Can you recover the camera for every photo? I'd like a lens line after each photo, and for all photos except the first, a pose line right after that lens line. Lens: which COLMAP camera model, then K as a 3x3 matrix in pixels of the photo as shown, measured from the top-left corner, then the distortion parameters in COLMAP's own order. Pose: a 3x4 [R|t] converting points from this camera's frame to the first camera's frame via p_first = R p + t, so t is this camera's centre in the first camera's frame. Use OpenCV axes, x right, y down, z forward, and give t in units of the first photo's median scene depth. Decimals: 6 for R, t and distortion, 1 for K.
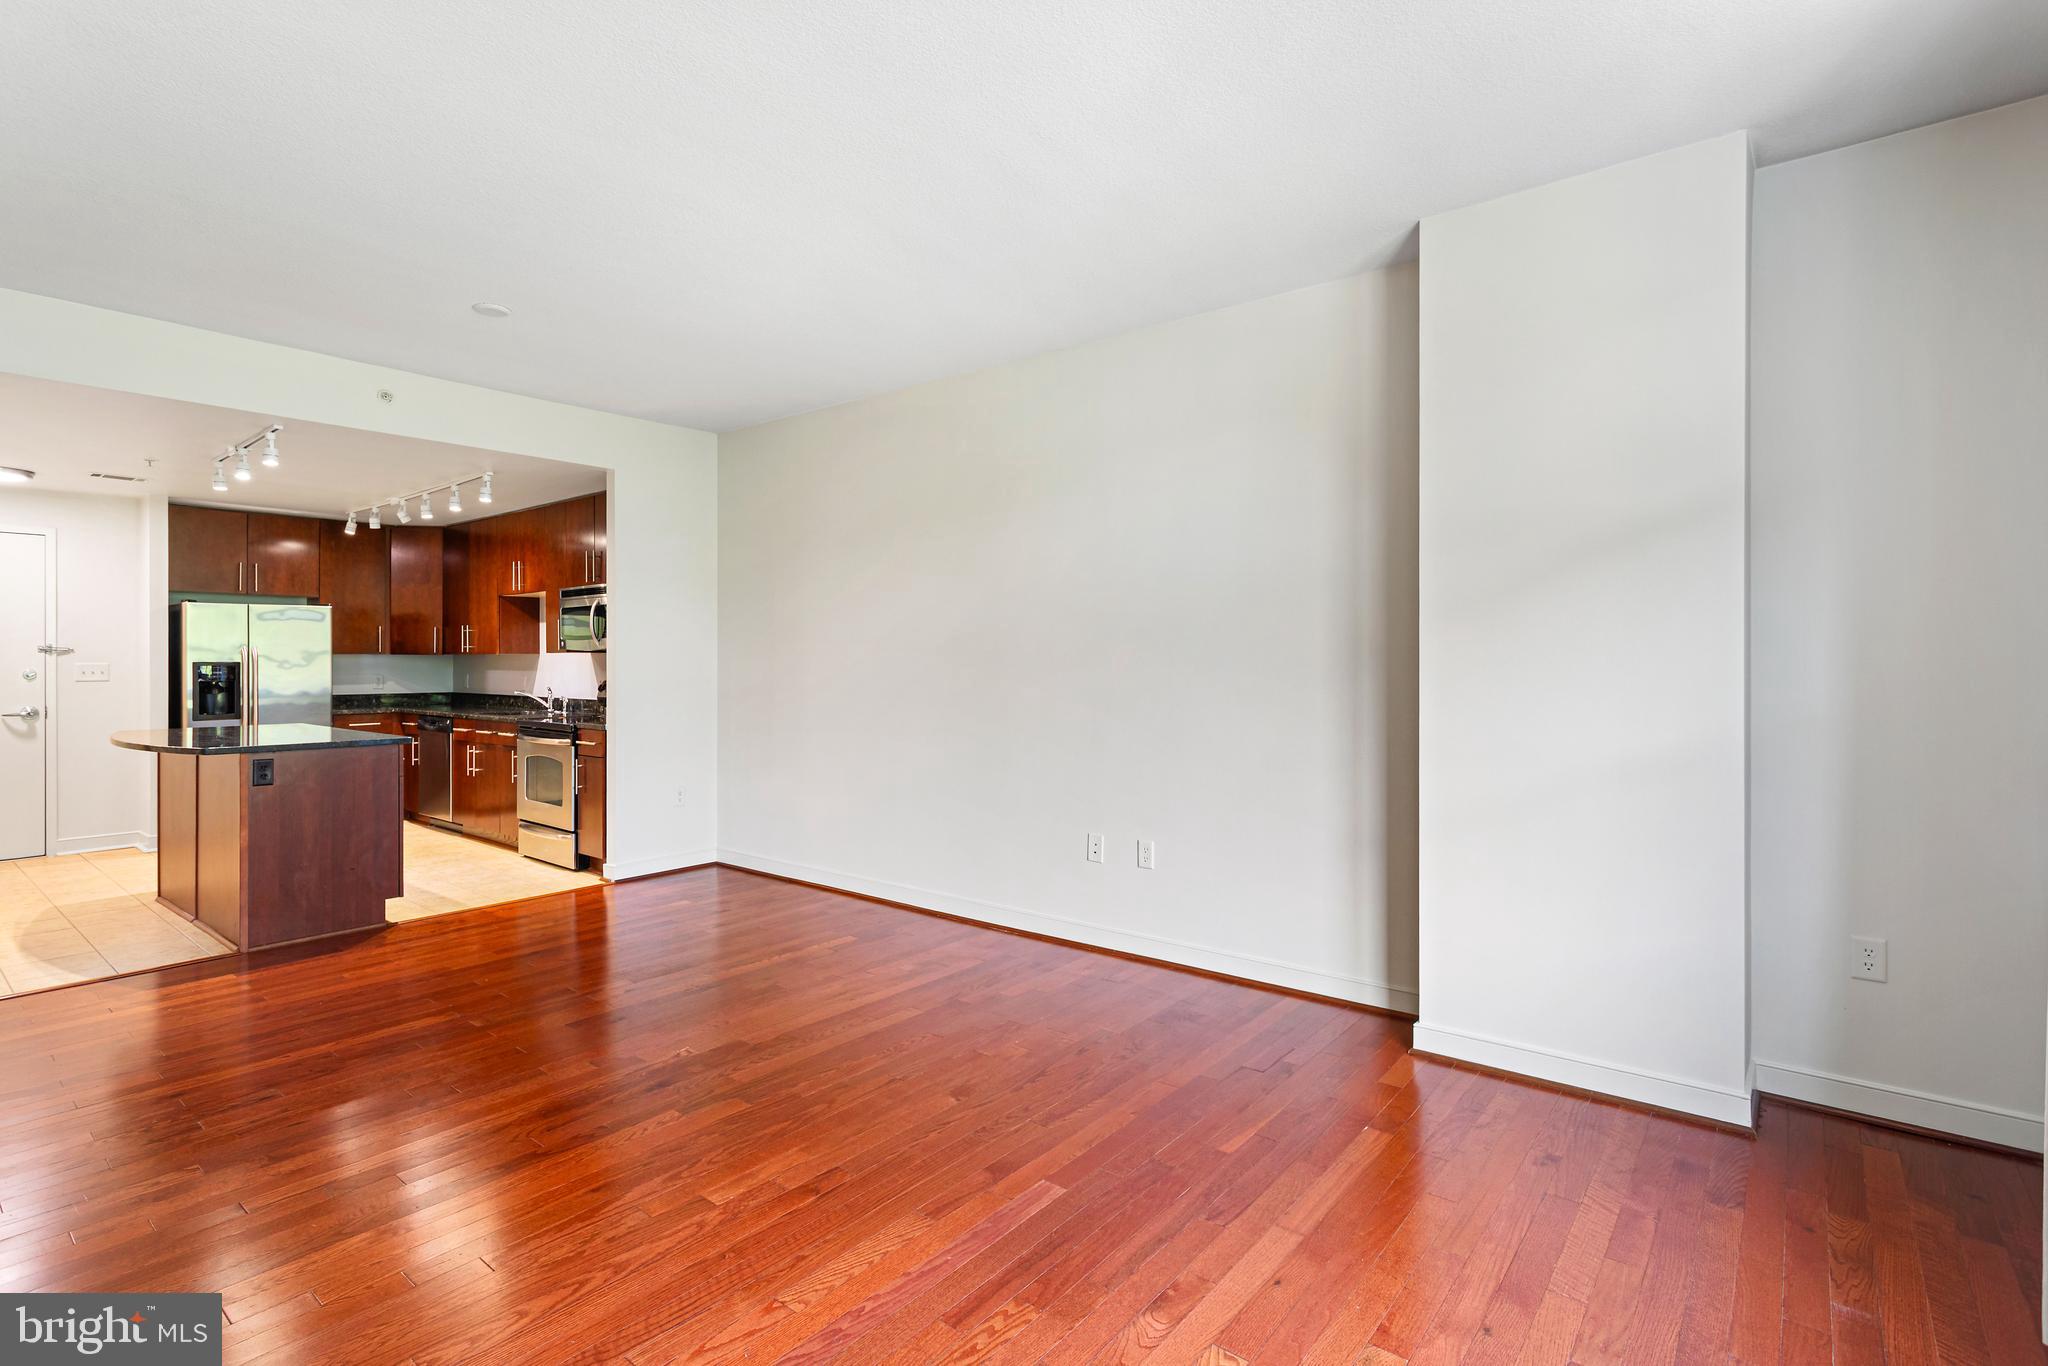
lens RADIAL K [[988.2, 0, 1009.1], [0, 988.2, 662.0], [0, 0, 1]] dist [0.013635, 0.000582]
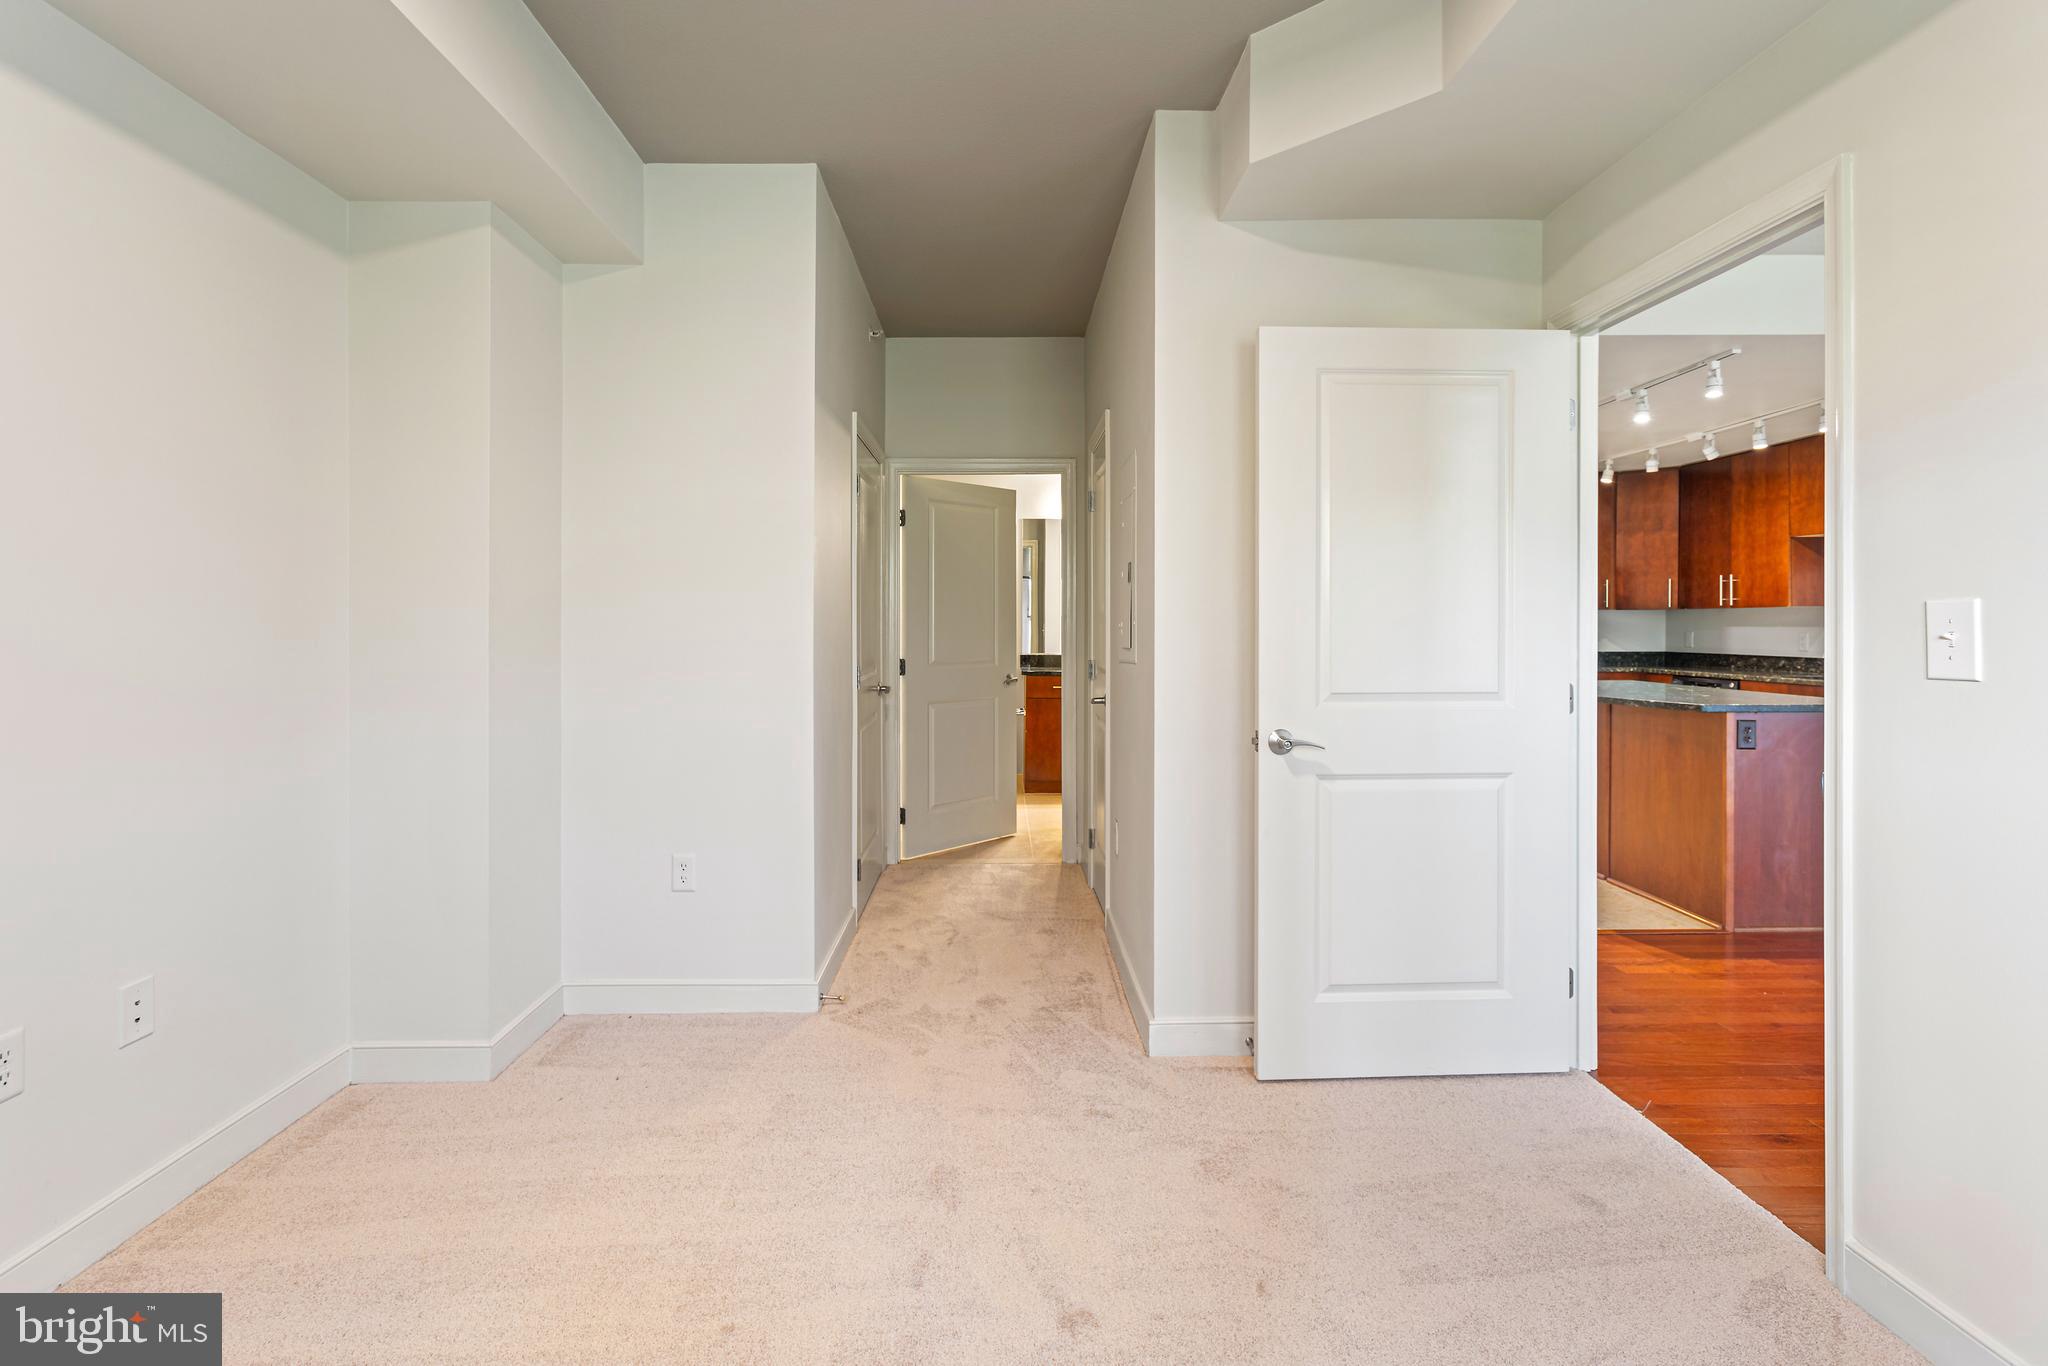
lens RADIAL K [[1005.4, 0, 992.8], [0, 1005.4, 626.8], [0, 0, 1]] dist [0.000074, 0.001462]
pose [[0.642626, -0.000626, -0.766179, -0.328440], [0.002054, 0.999997, 0.000906, 0.007530], [0.766177, -0.002156, 0.642626, -0.068551]]
